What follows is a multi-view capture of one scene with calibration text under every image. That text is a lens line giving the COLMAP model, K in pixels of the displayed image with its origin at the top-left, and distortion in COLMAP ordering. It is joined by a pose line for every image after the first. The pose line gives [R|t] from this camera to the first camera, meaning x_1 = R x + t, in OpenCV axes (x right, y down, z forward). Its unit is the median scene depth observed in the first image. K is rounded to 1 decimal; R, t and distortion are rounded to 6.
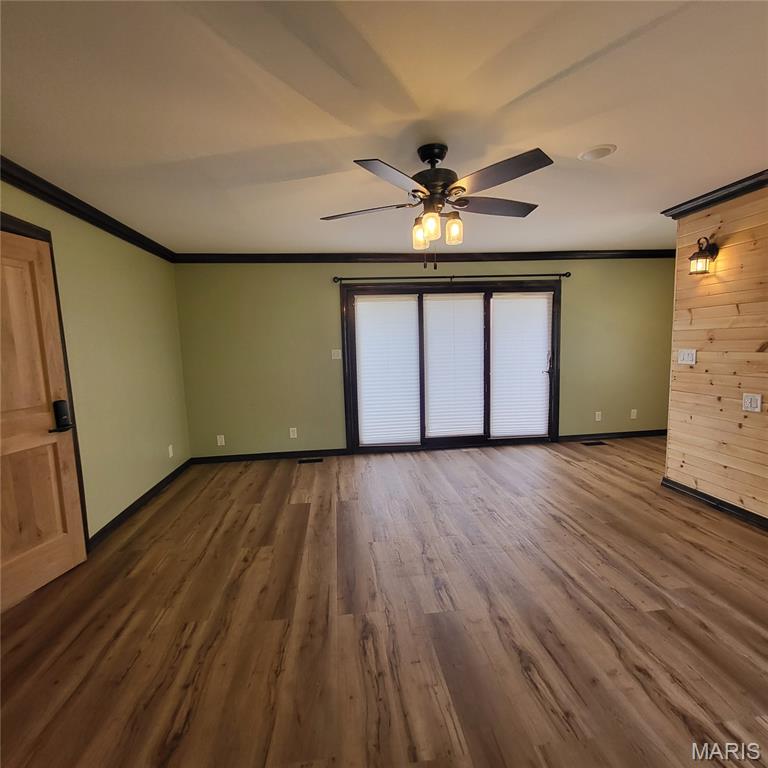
lens RADIAL K [[403.6, 0, 378.9], [0, 403.6, 386.9], [0, 0, 1]] dist [0.003553, 0.000512]
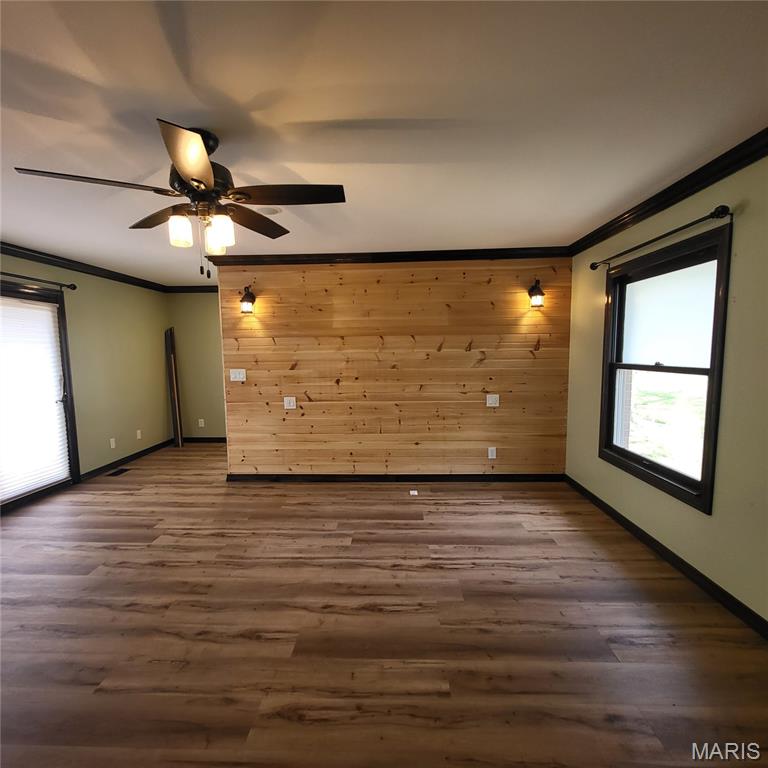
lens RADIAL K [[403.6, 0, 379.8], [0, 403.6, 386.3], [0, 0, 1]] dist [0.003553, 0.000512]
pose [[0.152486, -0.056707, 0.986677, -0.460948], [0.114644, 0.992628, 0.039332, -0.039161], [-0.981634, 0.107119, 0.157863, 0.373132]]
